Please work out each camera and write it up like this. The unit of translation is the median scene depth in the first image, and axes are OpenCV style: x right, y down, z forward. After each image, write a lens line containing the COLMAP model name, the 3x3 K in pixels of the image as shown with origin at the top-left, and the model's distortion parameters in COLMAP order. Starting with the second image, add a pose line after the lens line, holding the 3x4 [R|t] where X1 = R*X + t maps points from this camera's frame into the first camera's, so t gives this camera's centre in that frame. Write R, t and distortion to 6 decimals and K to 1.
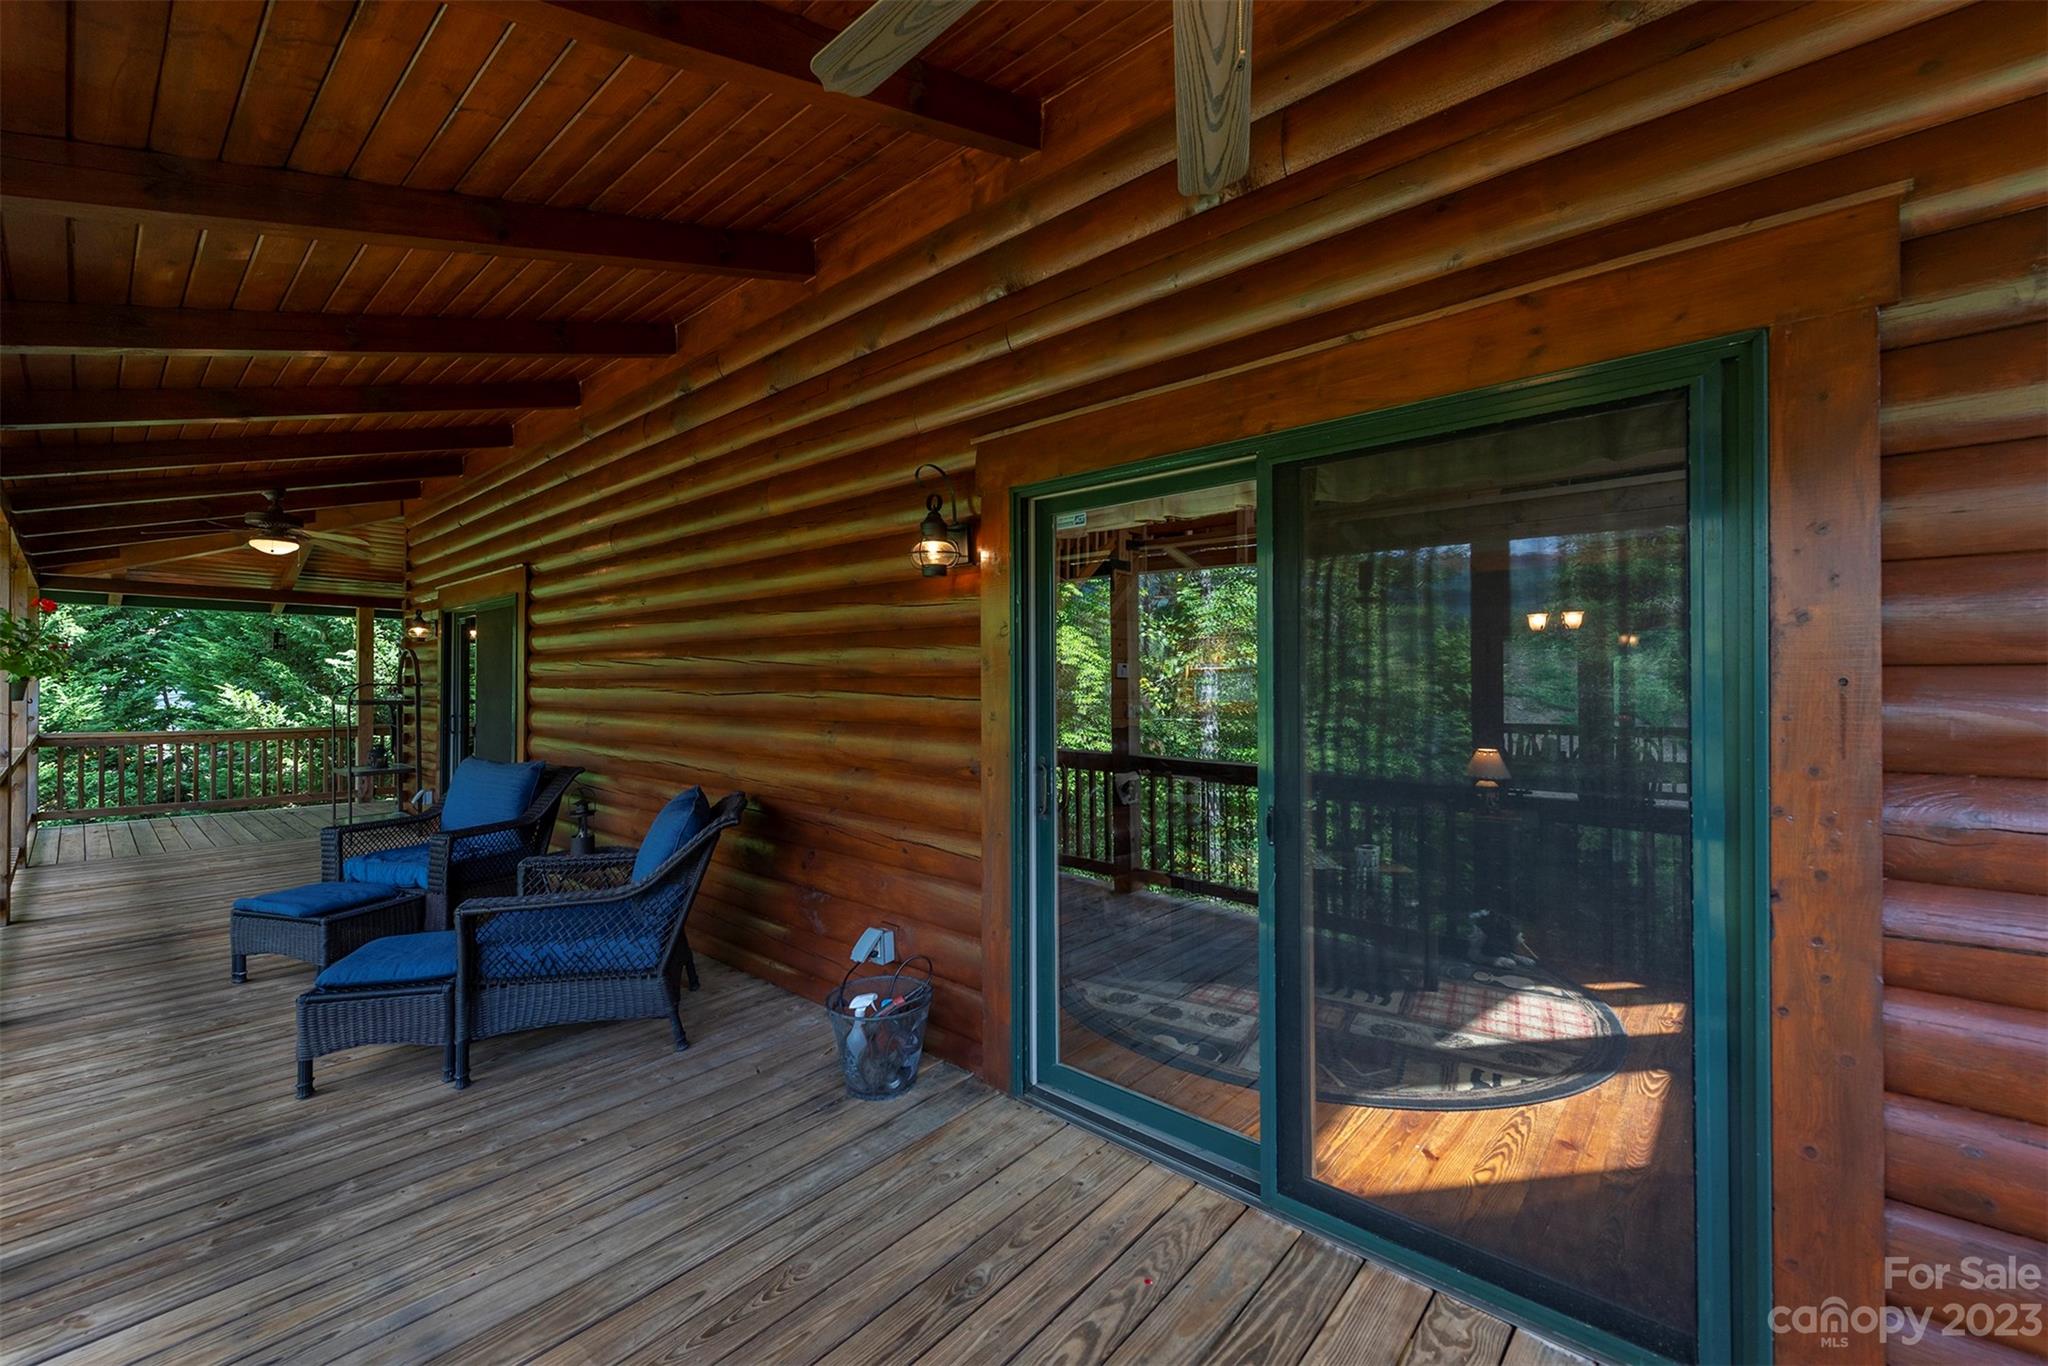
lens RADIAL K [[800.0, 0, 1038.7], [0, 800.0, 683.6], [0, 0, 1]] dist [0.013288, -0.003884]
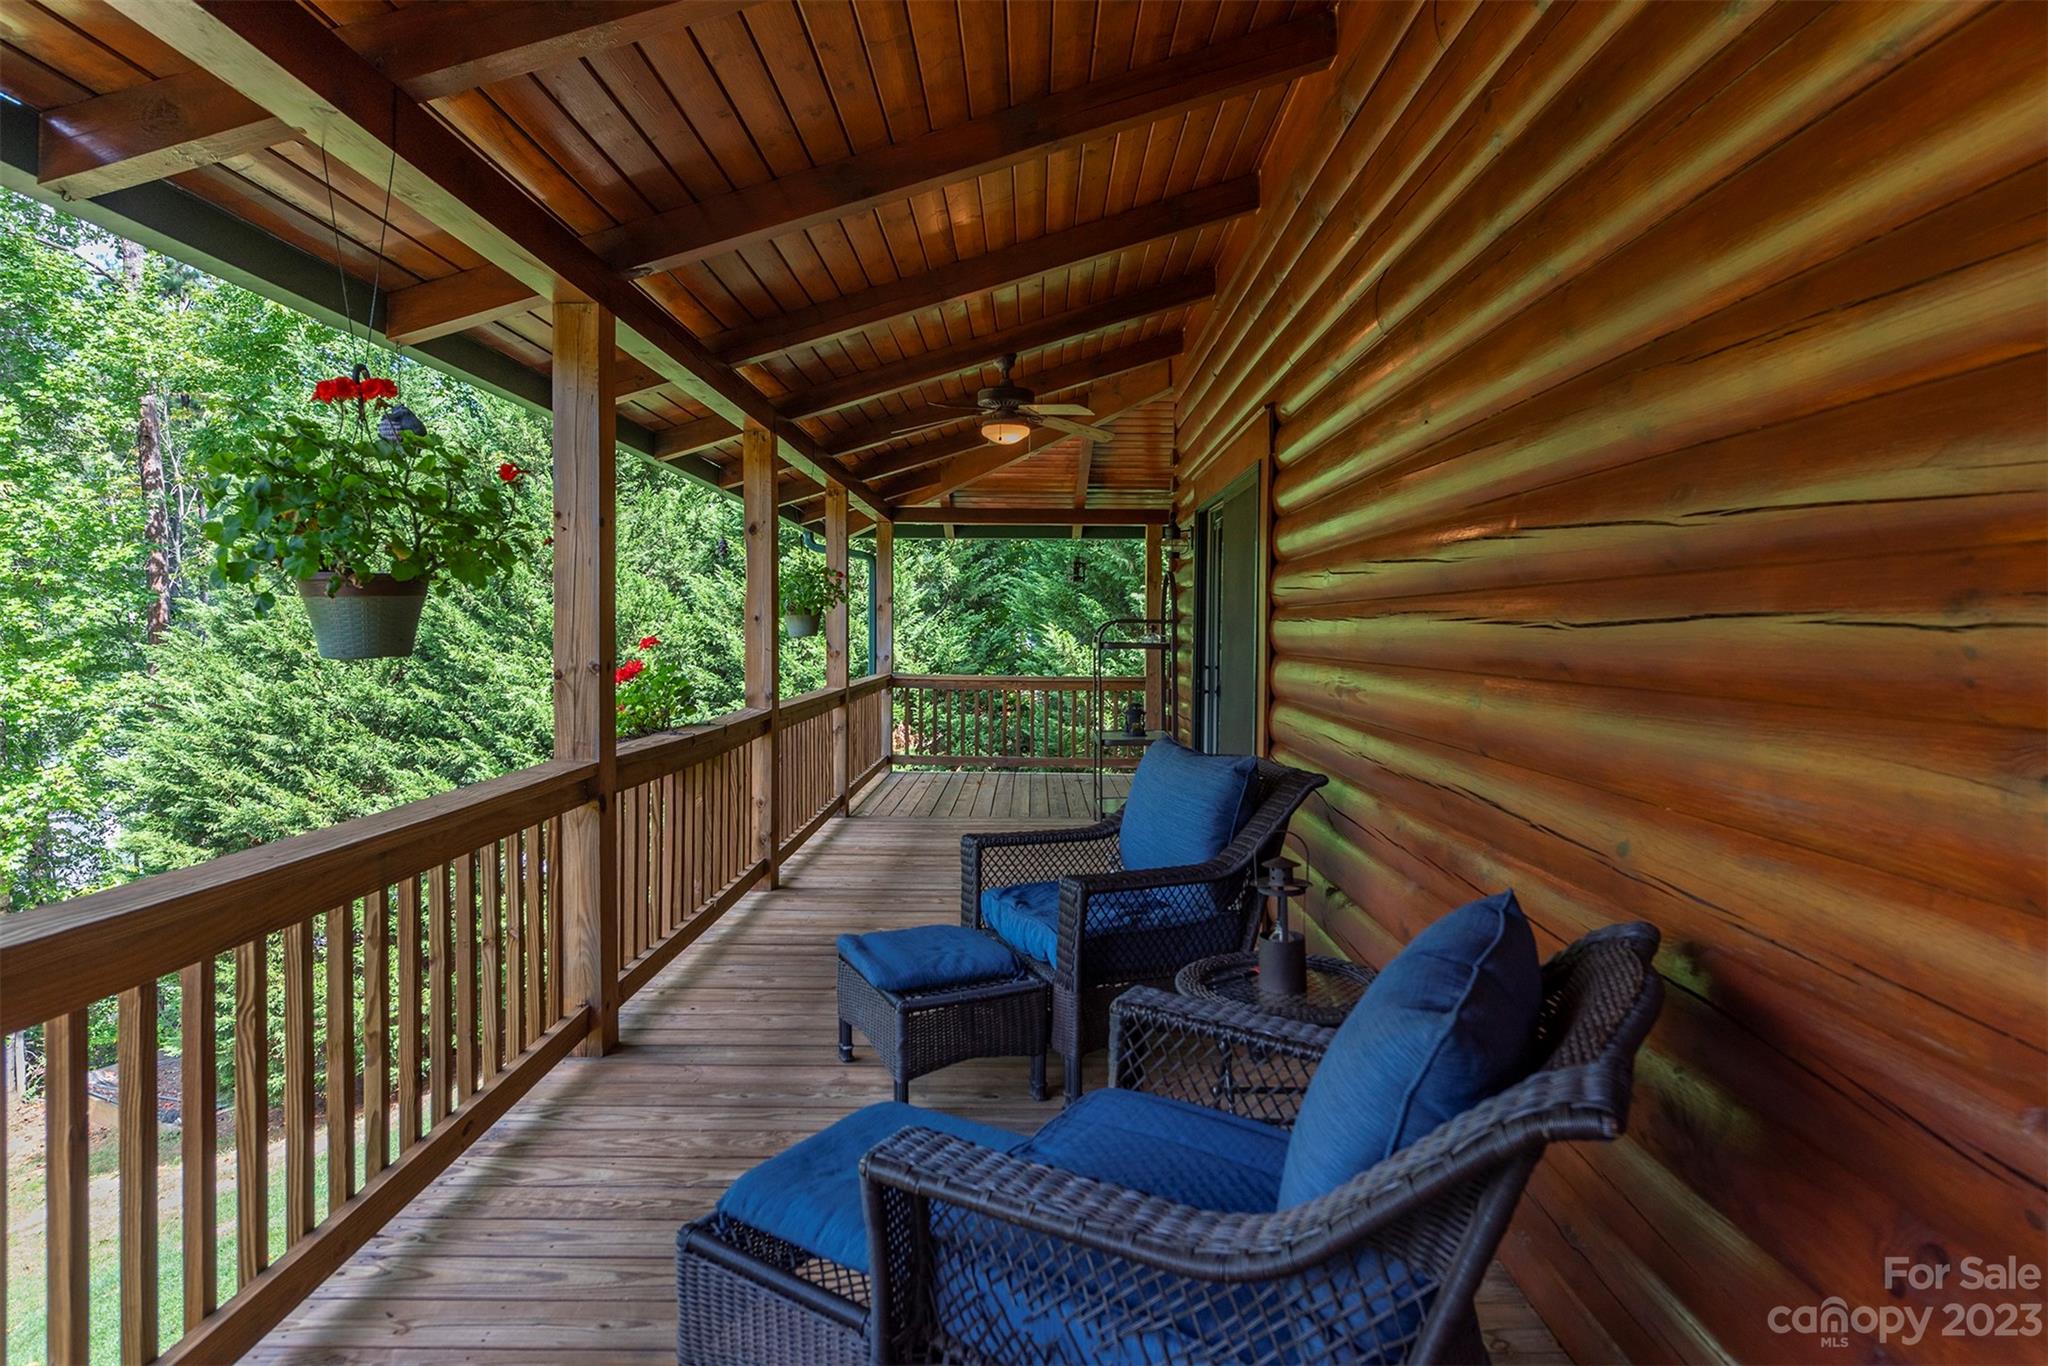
lens RADIAL K [[1170.0, 0, 1025.7], [0, 1170.0, 670.1], [0, 0, 1]] dist [0.005594, -0.000137]
pose [[0.653550, 0.029833, -0.756295, -0.113495], [-0.003596, 0.999334, 0.036312, 0.010050], [0.756875, -0.021012, 0.653222, 0.316587]]
